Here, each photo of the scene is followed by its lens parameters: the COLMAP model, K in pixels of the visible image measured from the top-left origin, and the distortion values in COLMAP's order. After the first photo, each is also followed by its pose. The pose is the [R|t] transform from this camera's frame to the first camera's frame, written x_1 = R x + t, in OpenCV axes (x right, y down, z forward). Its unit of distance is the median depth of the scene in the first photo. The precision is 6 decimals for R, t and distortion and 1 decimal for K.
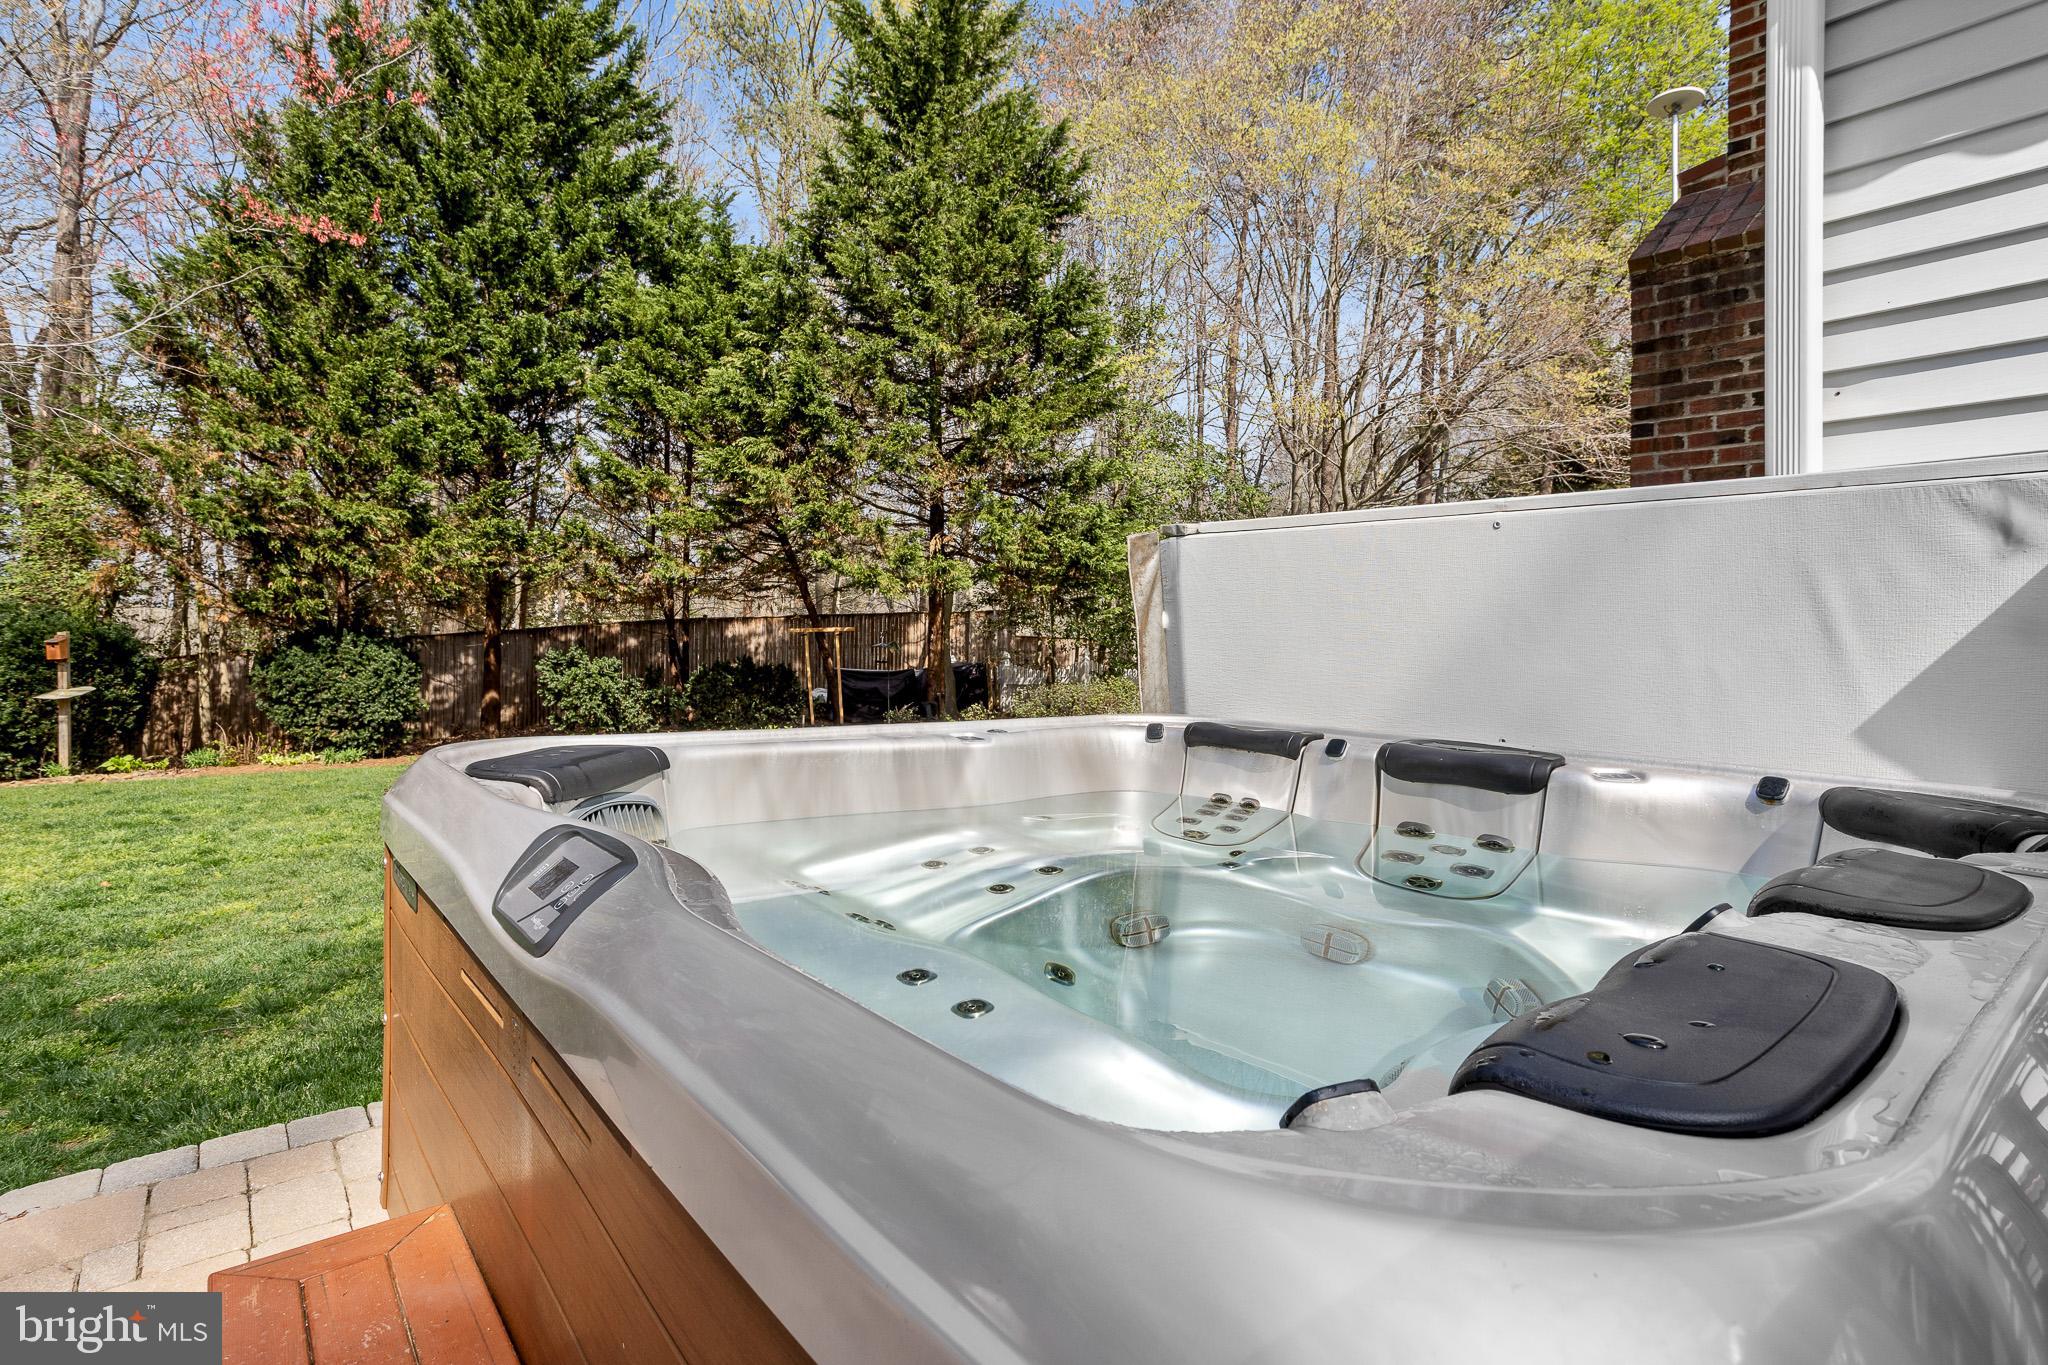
lens RADIAL K [[1004.2, 0, 1052.9], [0, 1004.2, 624.6], [0, 0, 1]] dist [-0.039634, 0.020233]
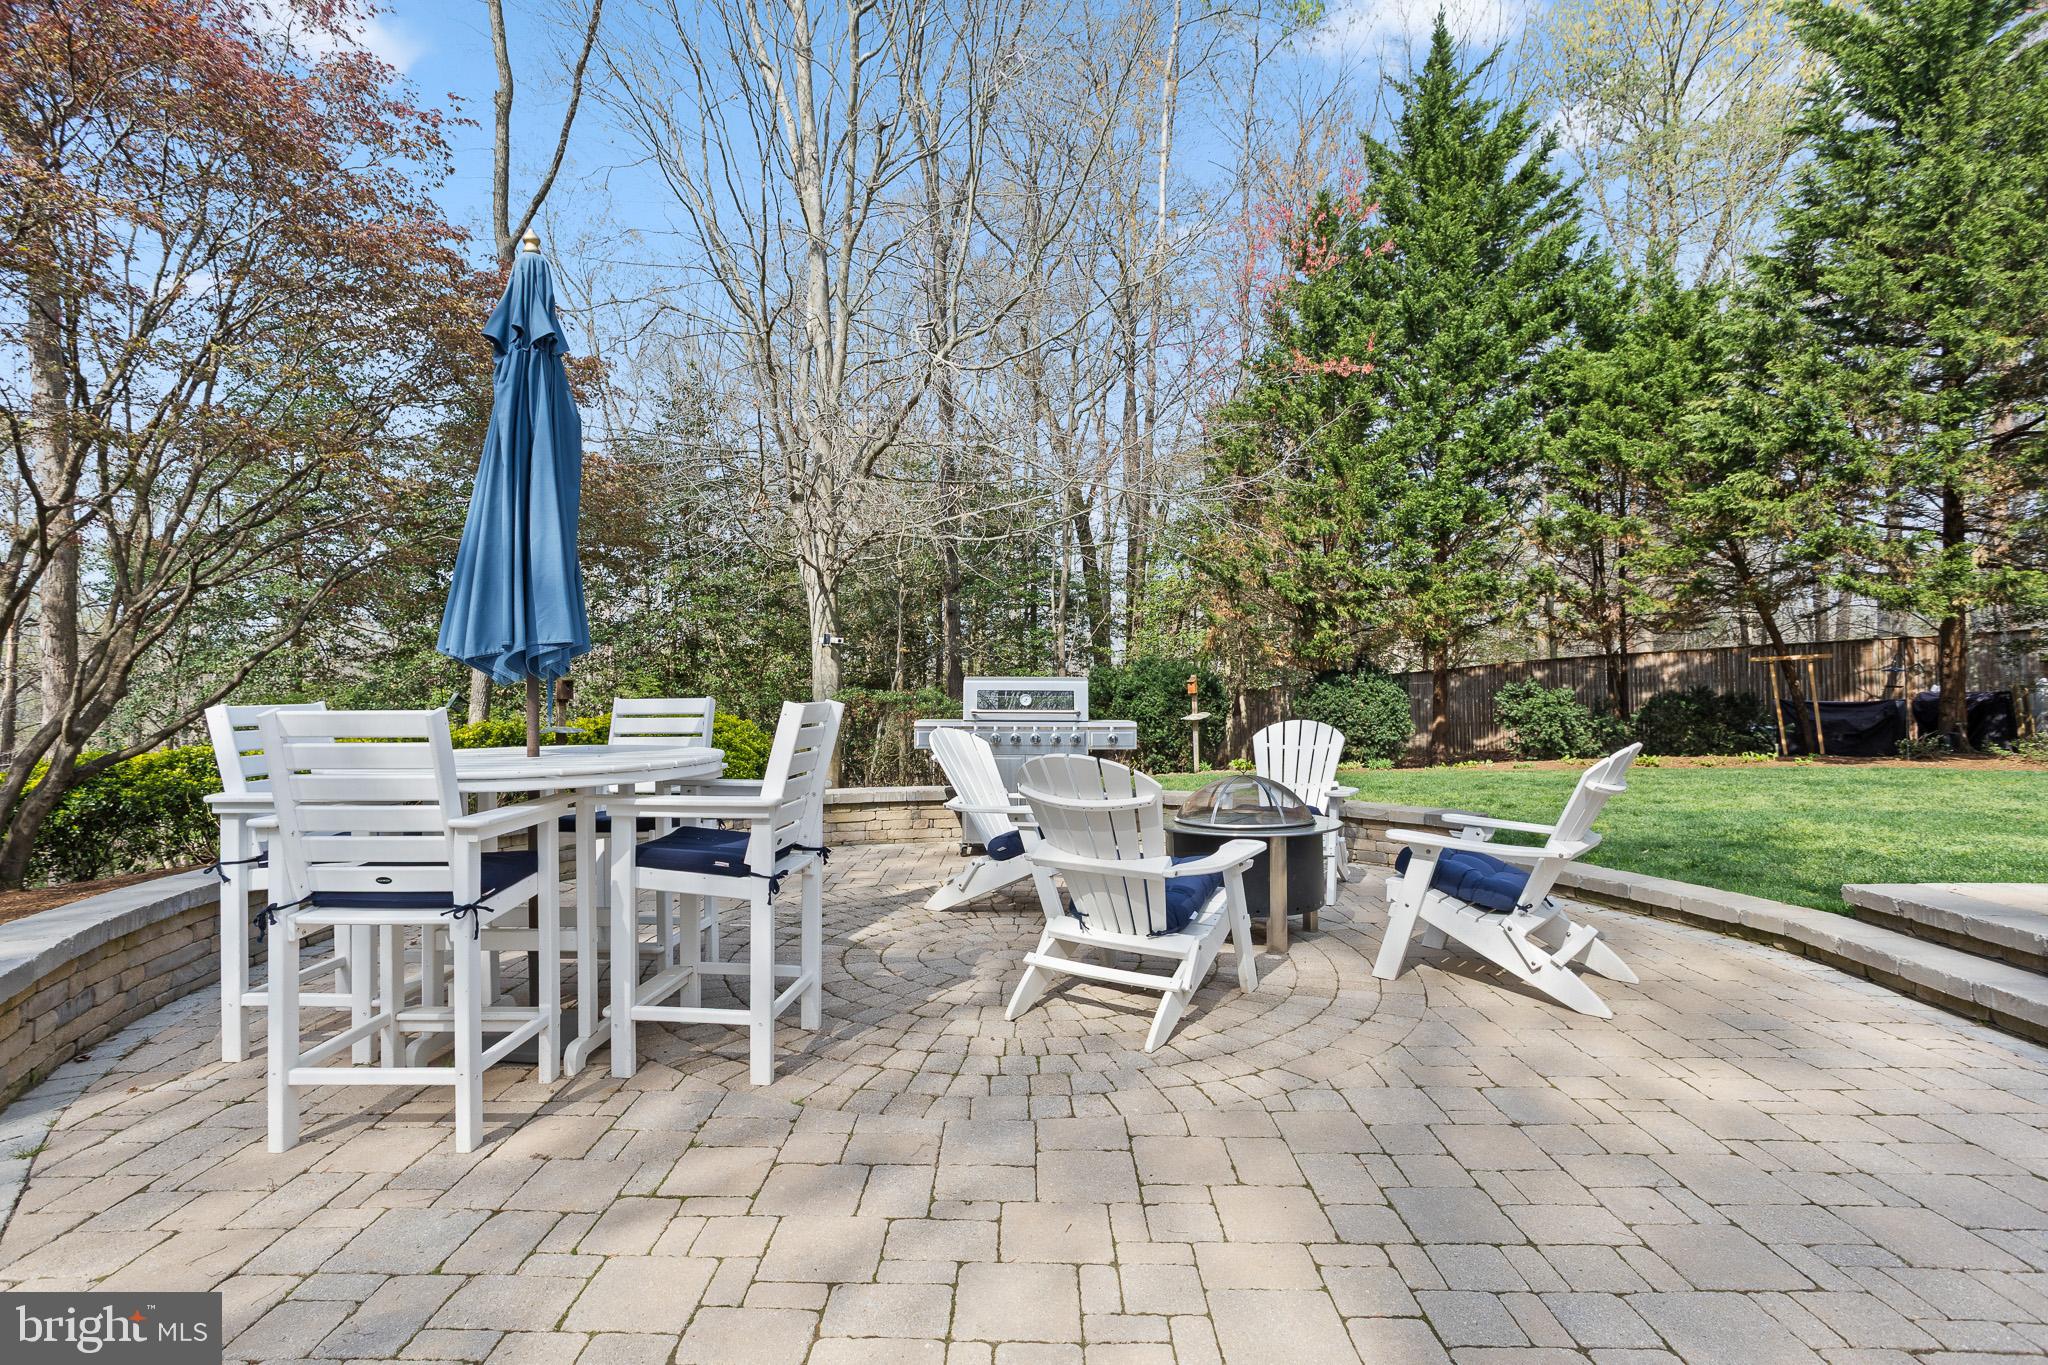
lens RADIAL K [[1004.2, 0, 1003.9], [0, 1004.2, 663.7], [0, 0, 1]] dist [-0.039634, 0.020233]
pose [[0.733606, -0.033912, -0.678728, -0.171913], [0.025862, 0.999424, -0.021982, 0.015162], [0.679083, -0.001427, 0.734060, -0.283286]]
